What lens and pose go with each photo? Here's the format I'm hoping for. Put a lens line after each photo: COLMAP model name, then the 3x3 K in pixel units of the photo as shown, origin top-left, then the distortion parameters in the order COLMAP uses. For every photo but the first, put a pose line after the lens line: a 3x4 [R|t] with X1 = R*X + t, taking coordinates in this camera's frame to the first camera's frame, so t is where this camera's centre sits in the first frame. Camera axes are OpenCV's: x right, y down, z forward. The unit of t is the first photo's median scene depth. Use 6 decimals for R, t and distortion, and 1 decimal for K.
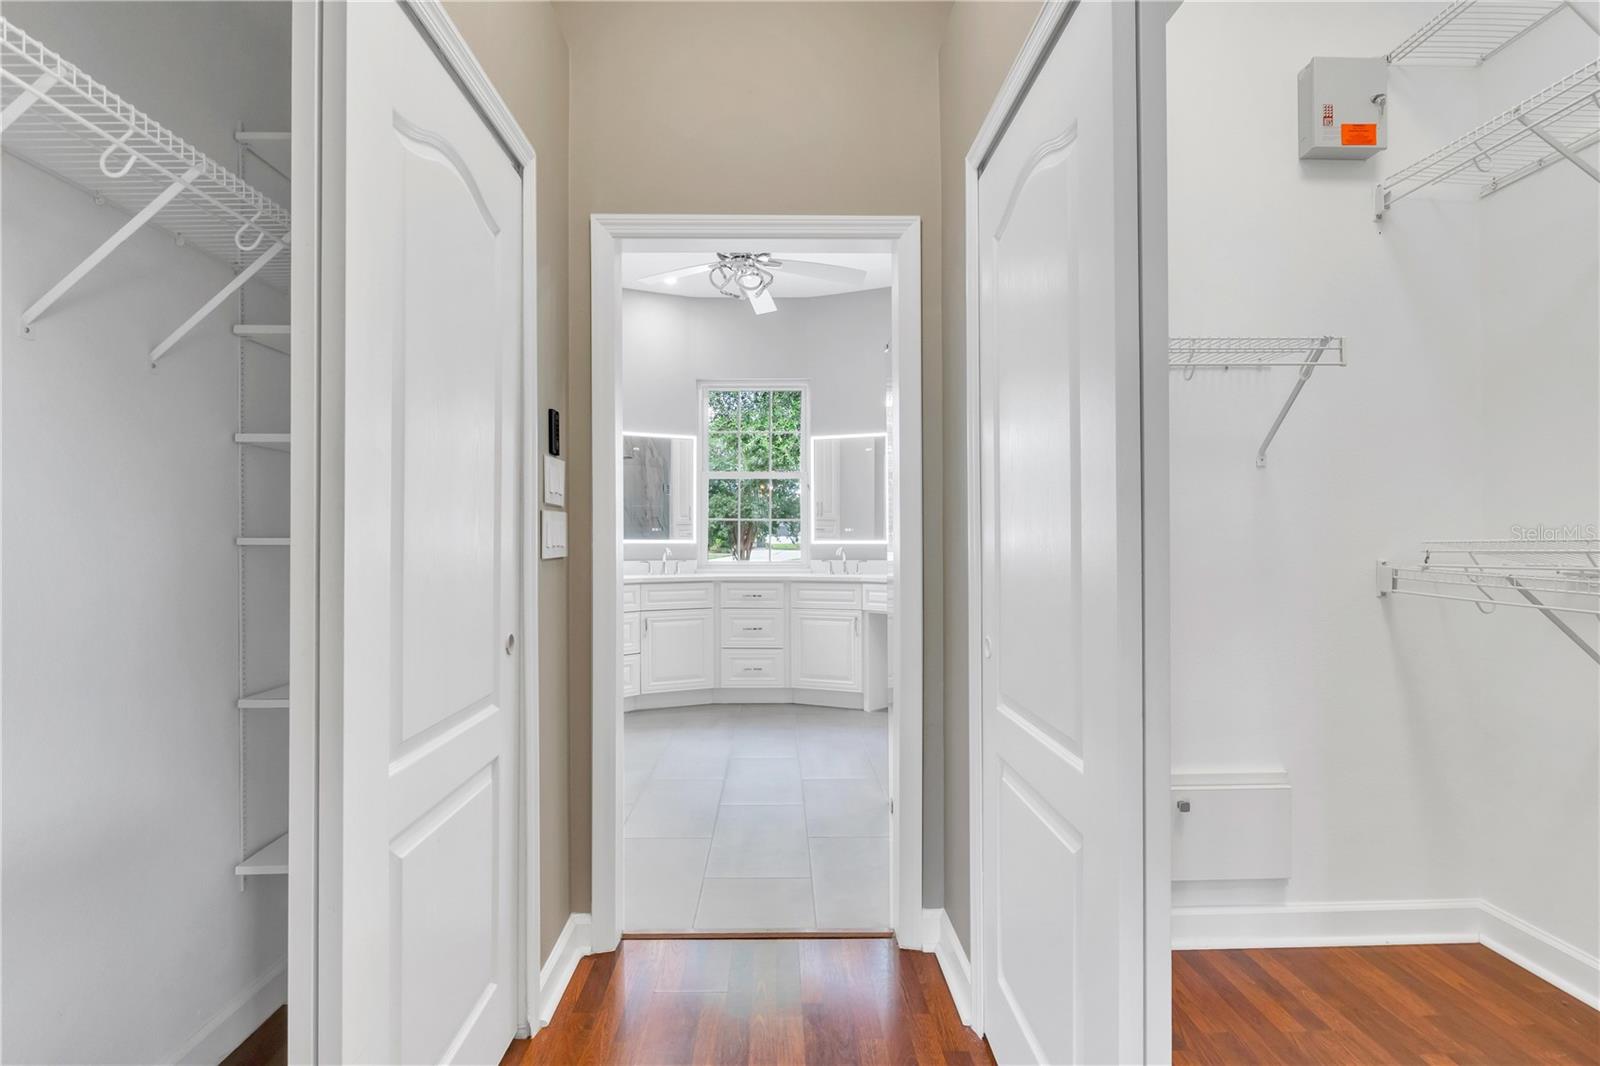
lens RADIAL K [[797.6, 0, 805.3], [0, 797.6, 526.5], [0, 0, 1]] dist [-0.006992, -0.001320]
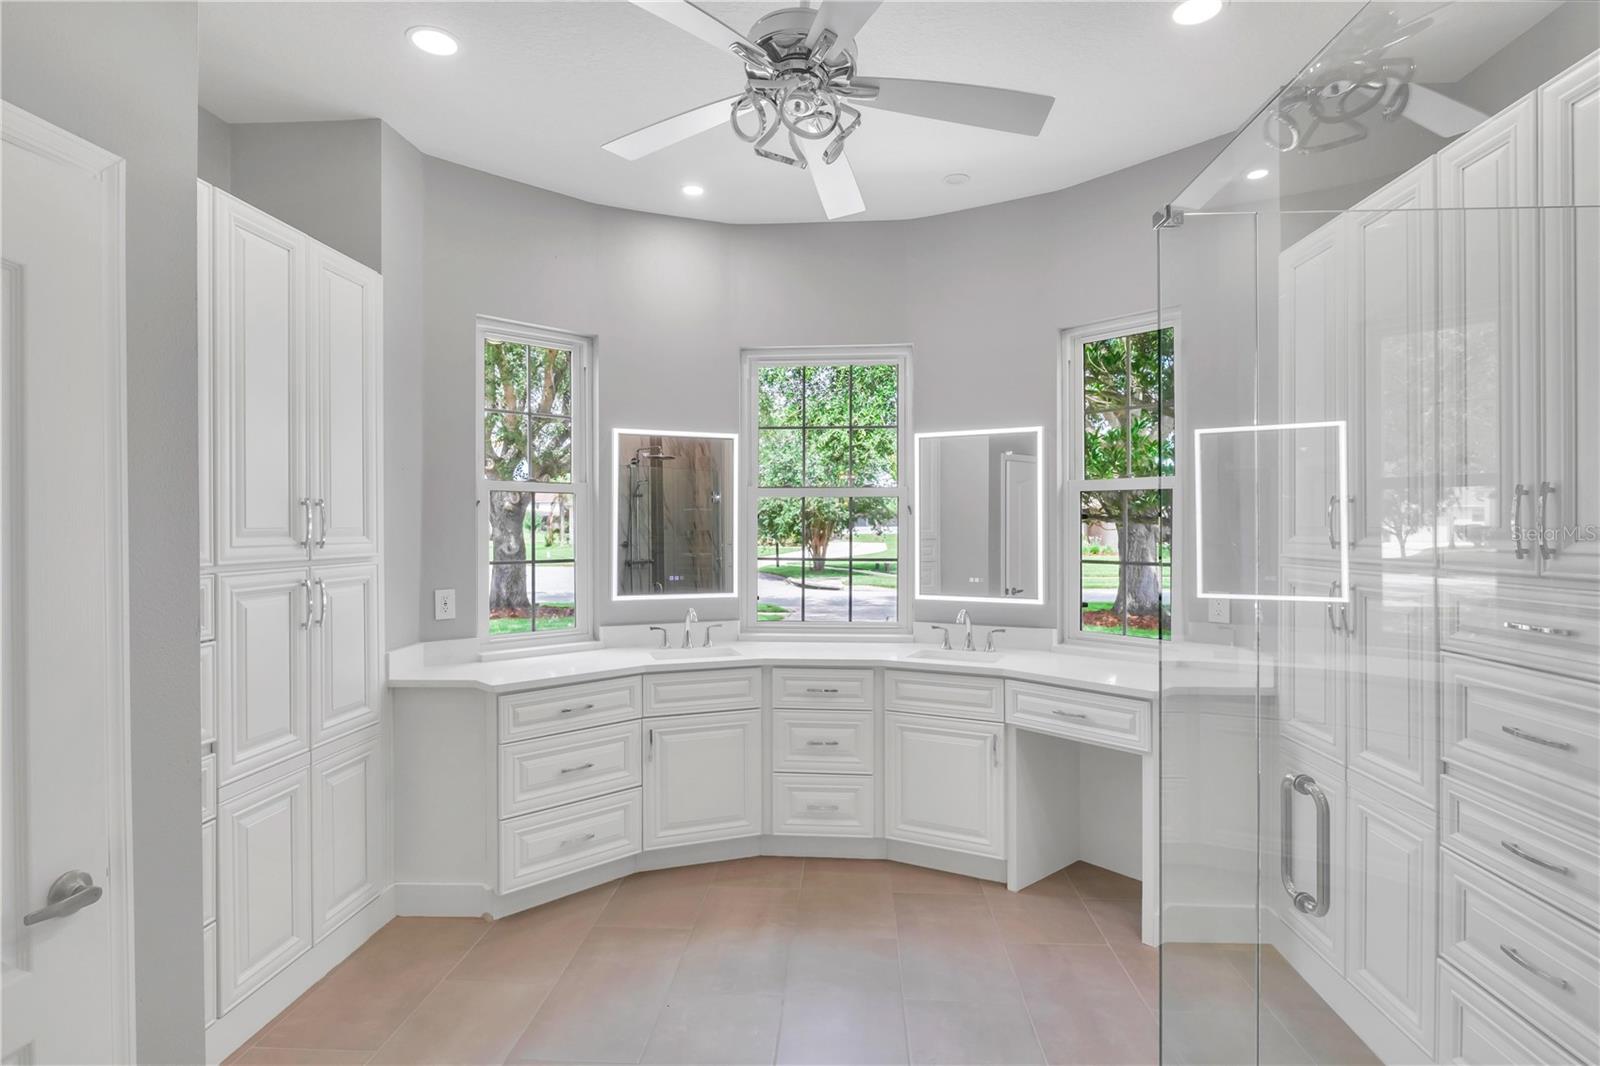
lens RADIAL K [[797.6, 0, 805.3], [0, 797.6, 526.5], [0, 0, 1]] dist [-0.006992, -0.001320]
pose [[0.995359, 0.001187, -0.096227, -0.019969], [0.000084, 0.999913, 0.013206, -0.049166], [0.096234, -0.013153, 0.995272, 0.379580]]
